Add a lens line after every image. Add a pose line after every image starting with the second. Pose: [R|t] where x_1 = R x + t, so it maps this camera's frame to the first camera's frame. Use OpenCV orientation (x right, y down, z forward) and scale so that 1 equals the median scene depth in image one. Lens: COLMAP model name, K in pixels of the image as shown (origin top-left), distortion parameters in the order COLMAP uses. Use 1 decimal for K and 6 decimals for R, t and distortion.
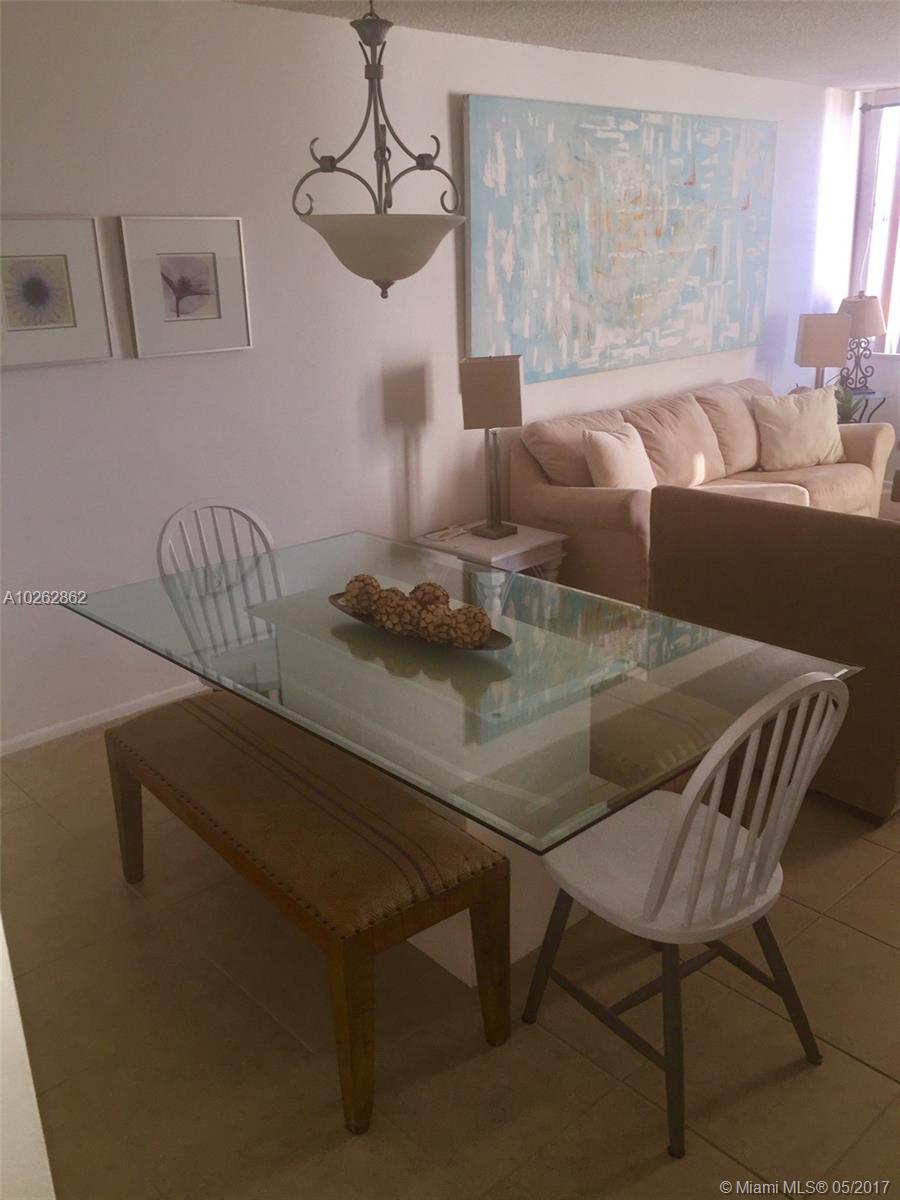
lens RADIAL K [[1042.8, 0, 450.0], [0, 1042.8, 600.0], [0, 0, 1]] dist [0.120926, -0.182757]
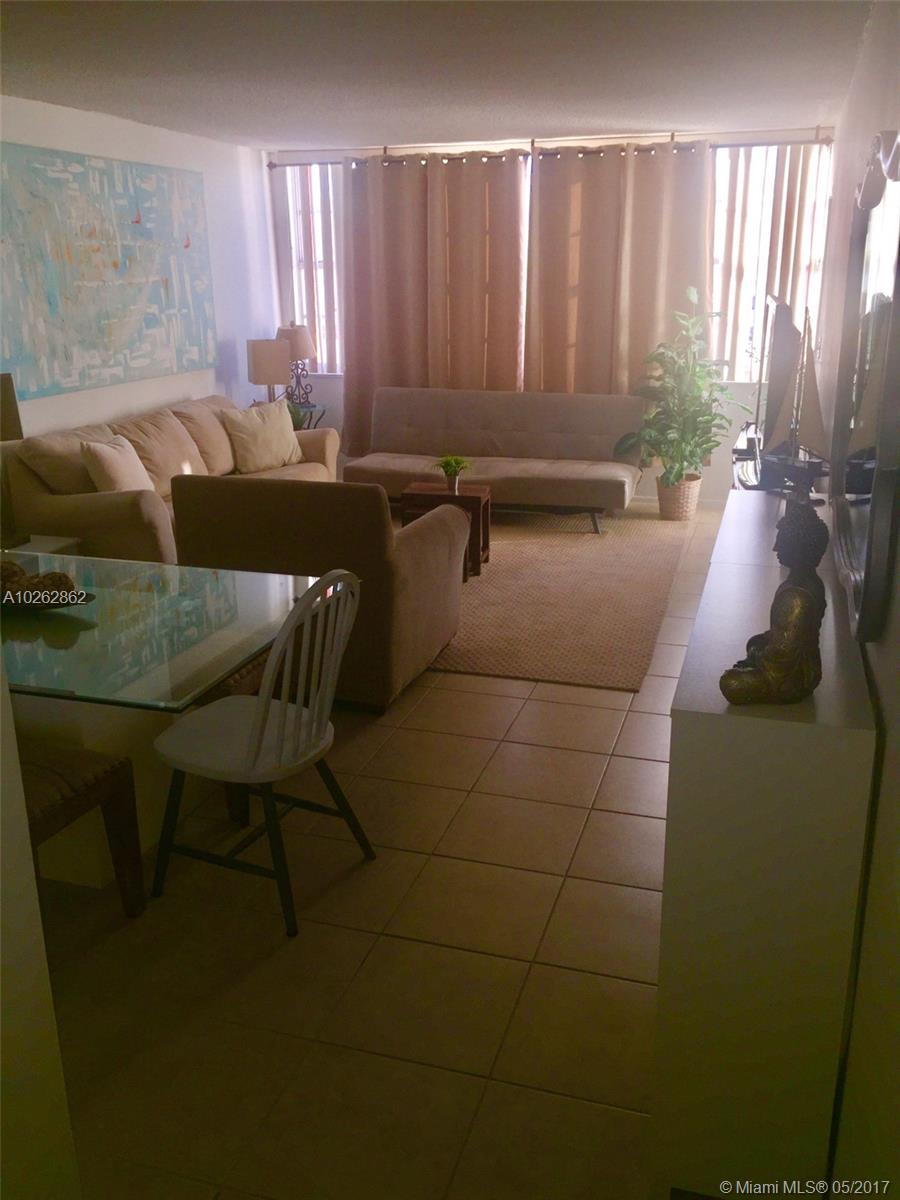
lens RADIAL K [[1042.8, 0, 450.0], [0, 1042.8, 600.0], [0, 0, 1]] dist [0.120926, -0.182757]
pose [[0.868555, -0.129575, 0.478355, -0.074897], [0.143668, 0.989600, 0.007200, 0.041372], [-0.474313, 0.062470, 0.878137, -0.115808]]
